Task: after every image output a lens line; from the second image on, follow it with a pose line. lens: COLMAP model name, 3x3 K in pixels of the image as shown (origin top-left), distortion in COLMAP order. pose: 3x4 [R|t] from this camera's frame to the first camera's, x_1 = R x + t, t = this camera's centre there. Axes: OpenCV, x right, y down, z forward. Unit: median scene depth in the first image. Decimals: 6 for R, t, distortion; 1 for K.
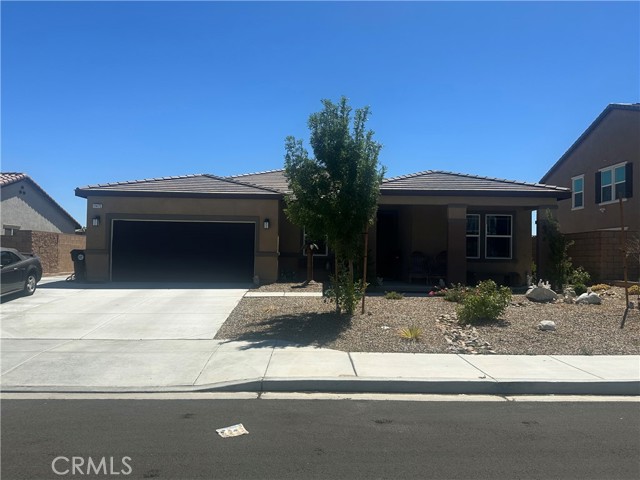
lens RADIAL K [[529.3, 0, 320.0], [0, 529.3, 240.0], [0, 0, 1]] dist [0.028089, -0.004540]
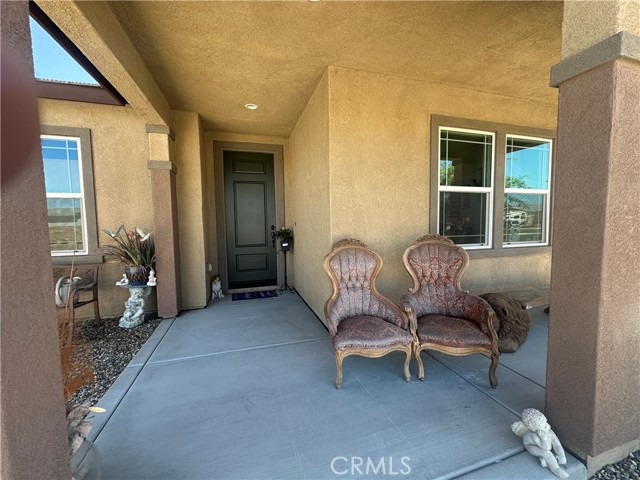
lens RADIAL K [[260.9, 0, 320.0], [0, 260.9, 240.0], [0, 0, 1]] dist [0.000112, 0.000020]
pose [[0.962387, -0.044924, 0.267942, 0.130432], [0.019592, 0.995142, 0.096478, 0.007911], [-0.270975, -0.087600, 0.958592, 0.867300]]
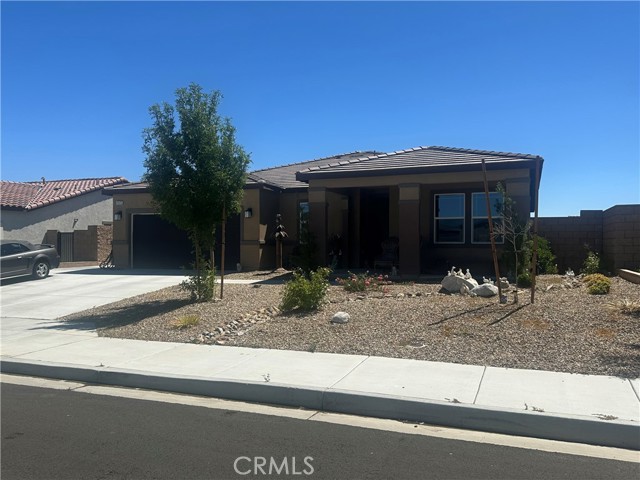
lens RADIAL K [[525.1, 0, 320.0], [0, 525.1, 240.0], [0, 0, 1]] dist [0.100641, -0.002351]
pose [[0.921622, -0.017455, -0.387695, 0.428657], [0.024843, 0.999593, 0.014053, 0.010921], [0.387292, -0.022583, 0.921680, 0.105519]]
